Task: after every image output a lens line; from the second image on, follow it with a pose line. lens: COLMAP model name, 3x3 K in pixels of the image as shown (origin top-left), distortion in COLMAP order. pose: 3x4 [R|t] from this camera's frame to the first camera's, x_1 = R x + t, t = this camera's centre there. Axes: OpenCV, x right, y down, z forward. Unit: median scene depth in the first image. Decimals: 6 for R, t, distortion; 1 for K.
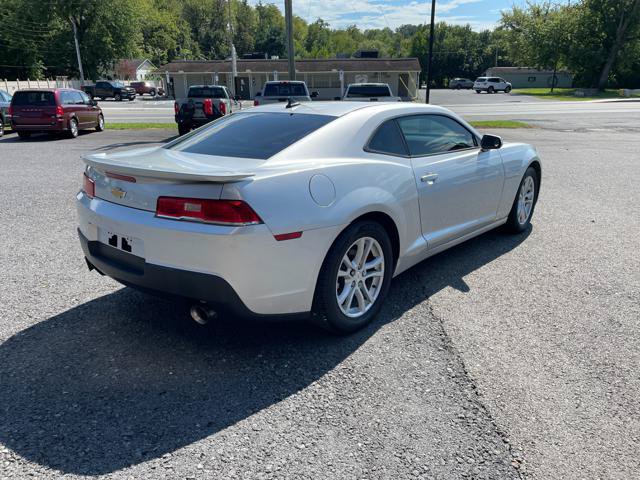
lens RADIAL K [[479.7, 0, 317.8], [0, 479.7, 238.3], [0, 0, 1]] dist [0.071660, -0.089778]
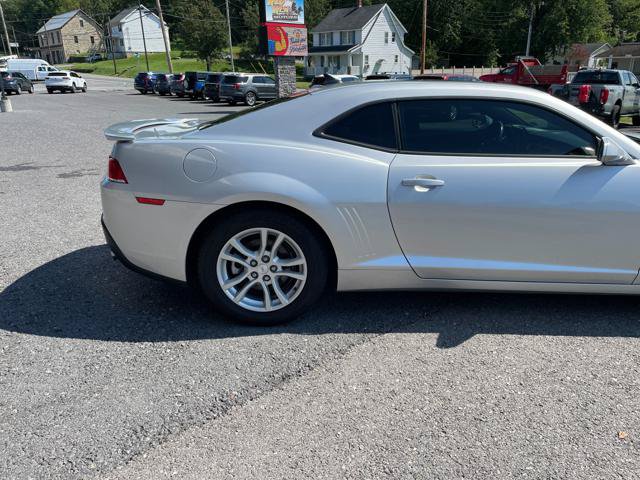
lens RADIAL K [[479.7, 0, 326.2], [0, 479.7, 243.0], [0, 0, 1]] dist [0.071660, -0.089778]
pose [[0.670234, 0.247414, -0.699695, 0.036929], [-0.224545, 0.966210, 0.126564, -0.005224], [0.707366, 0.072286, 0.703142, 0.020277]]
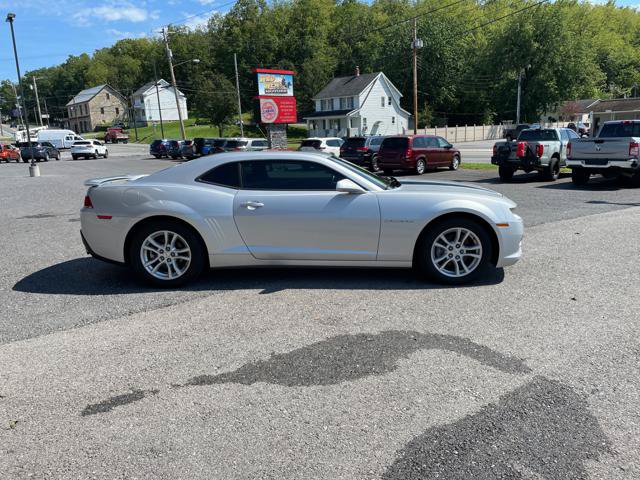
lens RADIAL K [[479.7, 0, 318.5], [0, 479.7, 236.9], [0, 0, 1]] dist [0.071660, -0.089778]
pose [[0.639903, 0.144688, -0.754711, 0.076617], [-0.206406, 0.978386, 0.012563, -0.005007], [0.740216, 0.147738, 0.655937, 0.013659]]
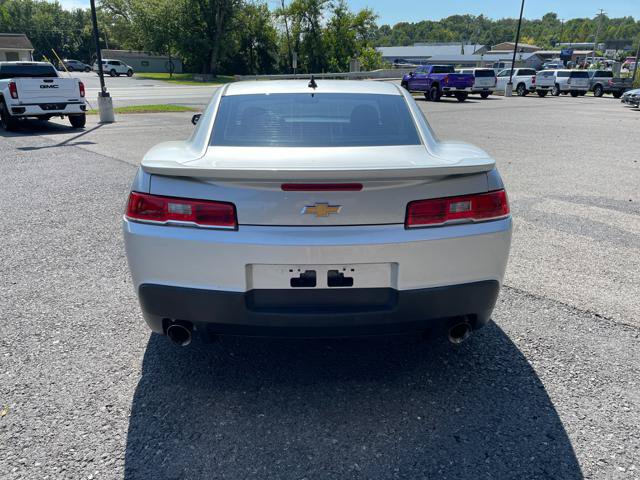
lens RADIAL K [[479.7, 0, 319.2], [0, 479.7, 241.8], [0, 0, 1]] dist [0.071660, -0.089778]
pose [[0.744048, -0.205631, 0.635695, -0.036436], [0.182423, 0.977833, 0.102787, -0.004960], [-0.642740, 0.039487, 0.765066, 0.019651]]
